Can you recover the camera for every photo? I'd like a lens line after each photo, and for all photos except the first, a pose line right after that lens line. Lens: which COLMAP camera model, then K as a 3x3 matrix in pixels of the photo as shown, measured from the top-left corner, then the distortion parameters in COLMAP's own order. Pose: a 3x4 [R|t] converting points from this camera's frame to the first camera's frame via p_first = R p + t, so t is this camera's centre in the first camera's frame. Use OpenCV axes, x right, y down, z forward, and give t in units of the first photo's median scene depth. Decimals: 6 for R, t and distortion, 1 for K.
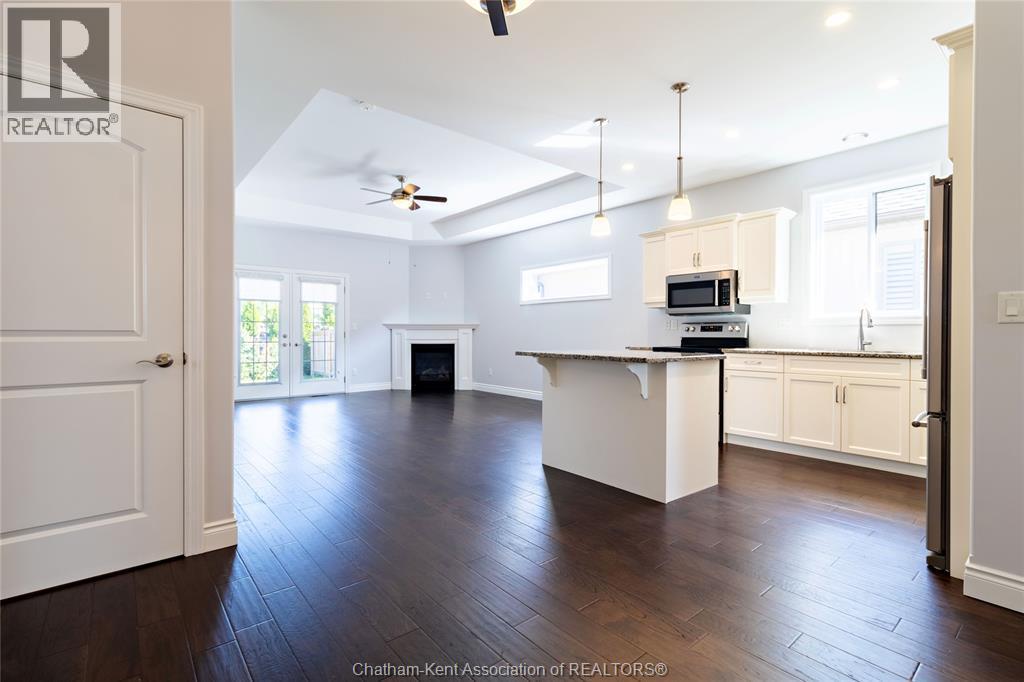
lens RADIAL K [[474.6, 0, 522.2], [0, 474.6, 335.7], [0, 0, 1]] dist [0.002414, 0.000732]
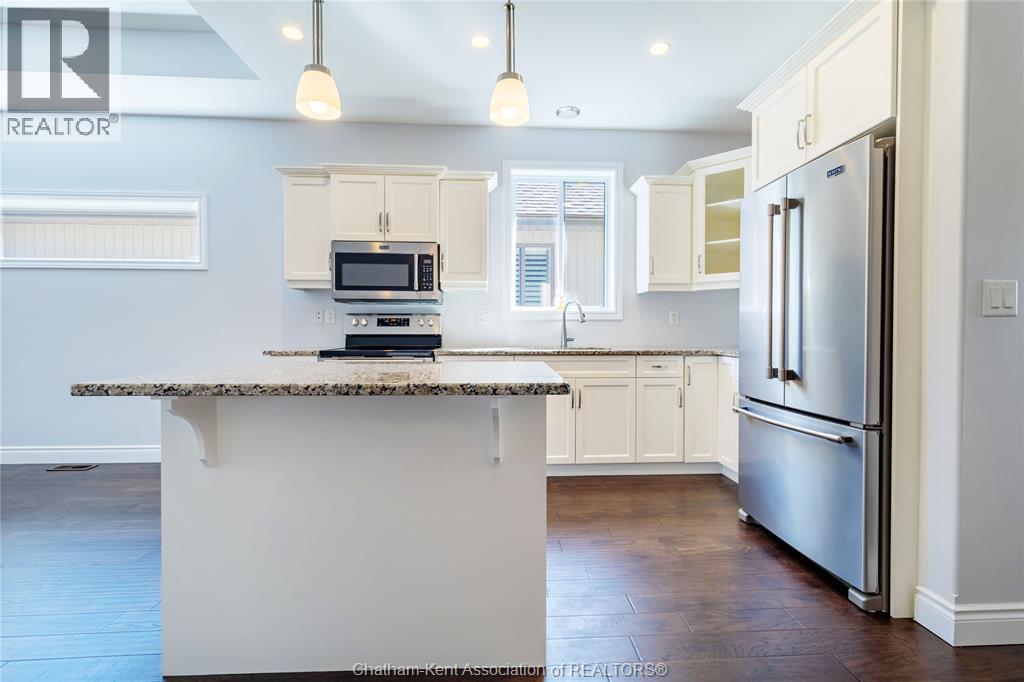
lens RADIAL K [[474.6, 0, 522.2], [0, 474.6, 335.7], [0, 0, 1]] dist [0.002414, 0.000732]
pose [[0.602953, -0.009875, 0.797716, -0.076513], [0.003241, 0.999945, 0.009928, -0.001208], [-0.797770, -0.003400, 0.602952, 0.509368]]
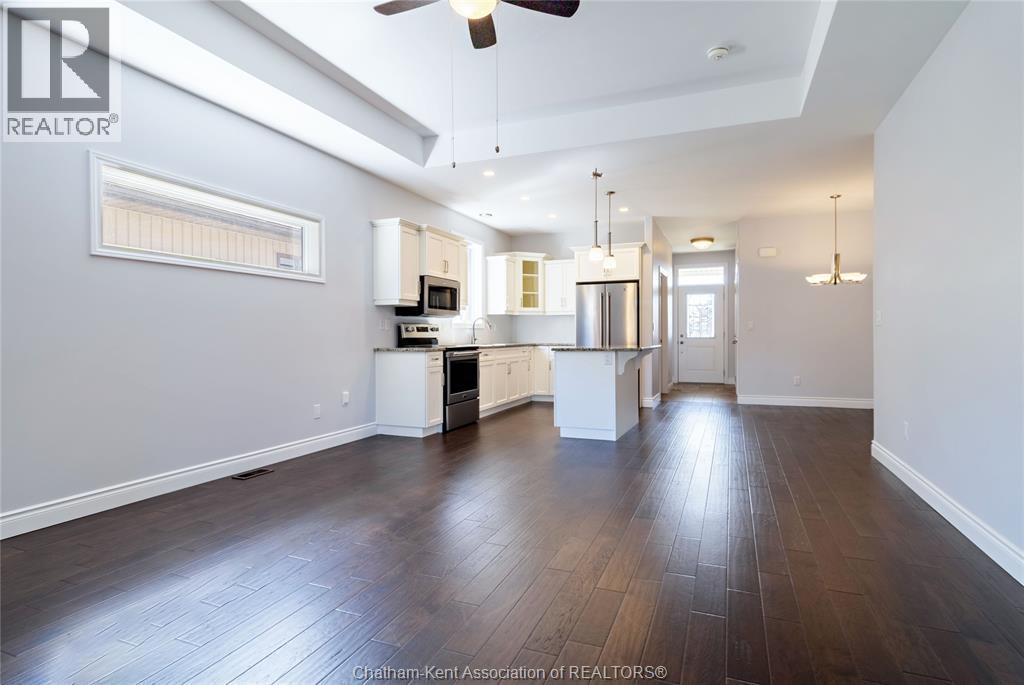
lens RADIAL K [[530.7, 0, 530.3], [0, 530.7, 334.9], [0, 0, 1]] dist [0.000915, 0.000323]
pose [[-0.480303, 0.000588, 0.877103, -0.968047], [0.007209, 0.999969, 0.003278, -0.005817], [-0.877073, 0.007897, -0.480292, 1.709214]]
